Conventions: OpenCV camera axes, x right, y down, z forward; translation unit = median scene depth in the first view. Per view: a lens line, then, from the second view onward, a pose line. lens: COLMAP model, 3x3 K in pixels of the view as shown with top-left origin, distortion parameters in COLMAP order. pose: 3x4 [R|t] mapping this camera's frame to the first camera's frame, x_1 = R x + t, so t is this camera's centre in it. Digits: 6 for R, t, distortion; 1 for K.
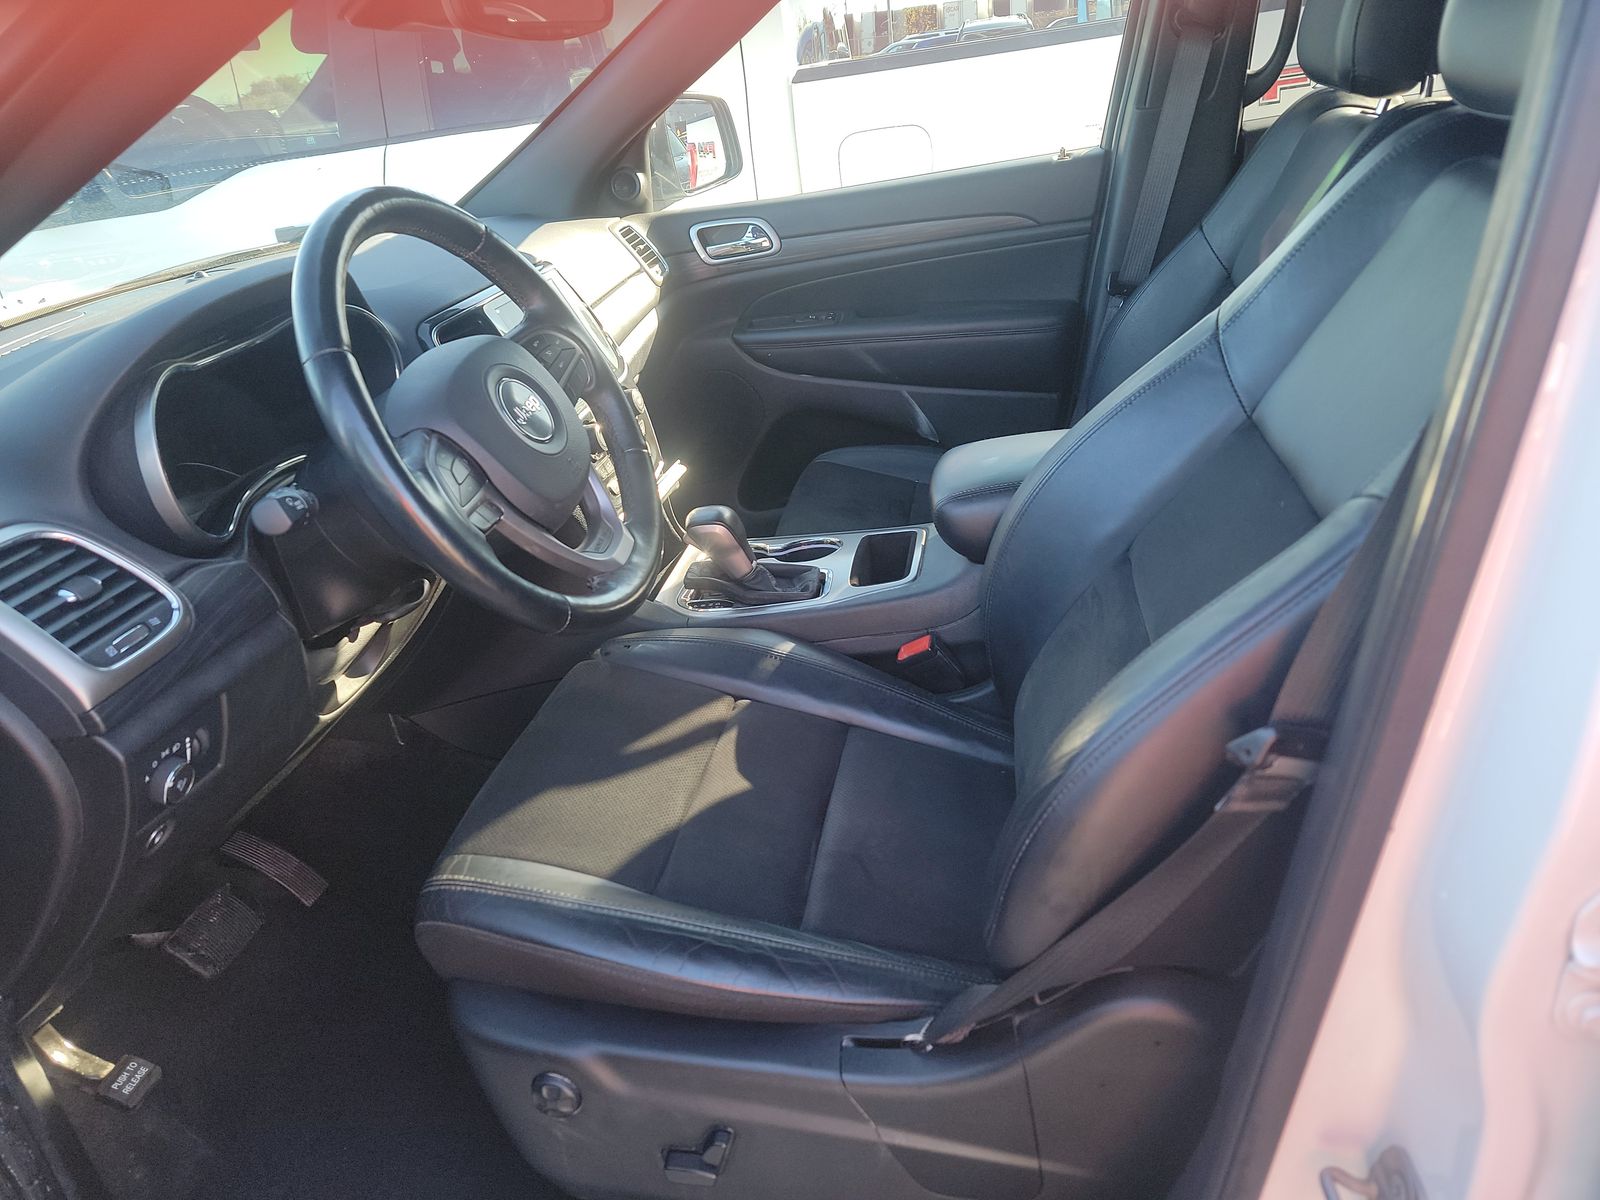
lens RADIAL K [[1180.4, 0, 800.0], [0, 1180.4, 600.0], [0, 0, 1]] dist [0.070561, -0.057563]
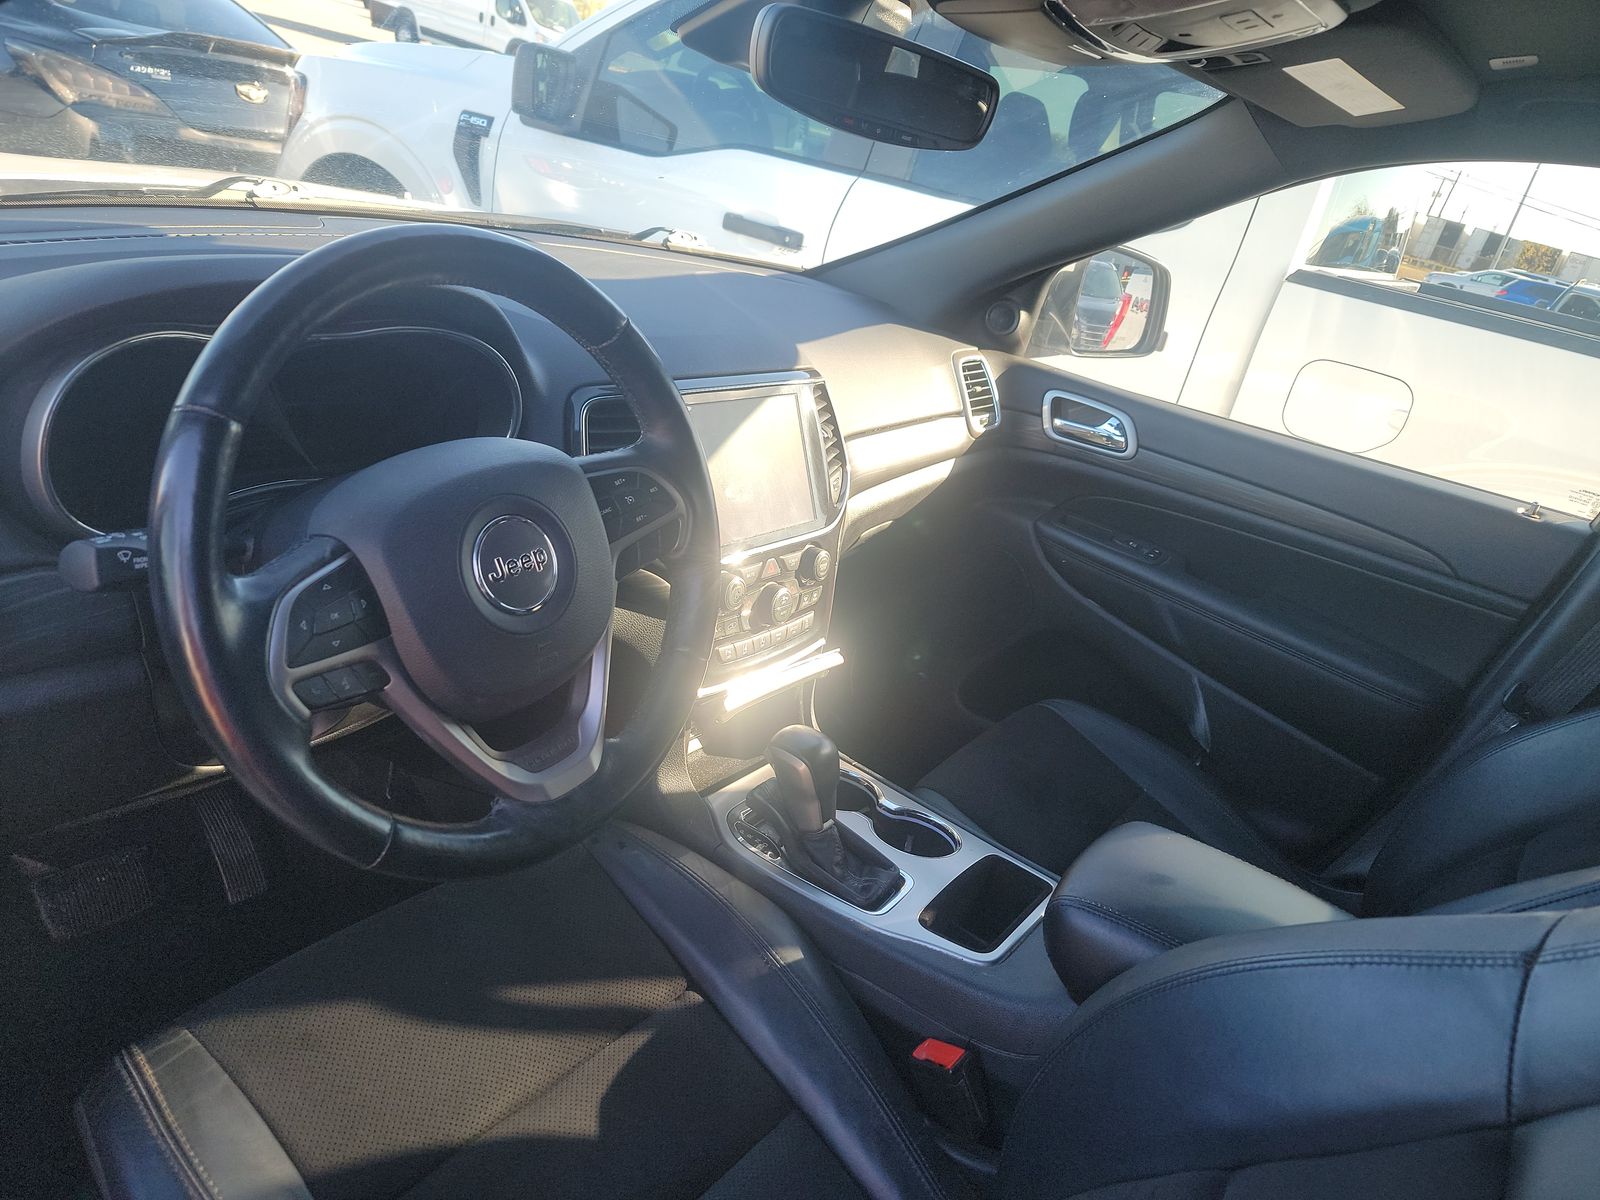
lens RADIAL K [[1180.4, 0, 800.0], [0, 1180.4, 600.0], [0, 0, 1]] dist [0.070561, -0.057563]
pose [[0.843191, 0.459965, -0.278318, 0.067216], [-0.474463, 0.880109, 0.017091, -0.117058], [0.252812, 0.117640, 0.960337, 0.163728]]
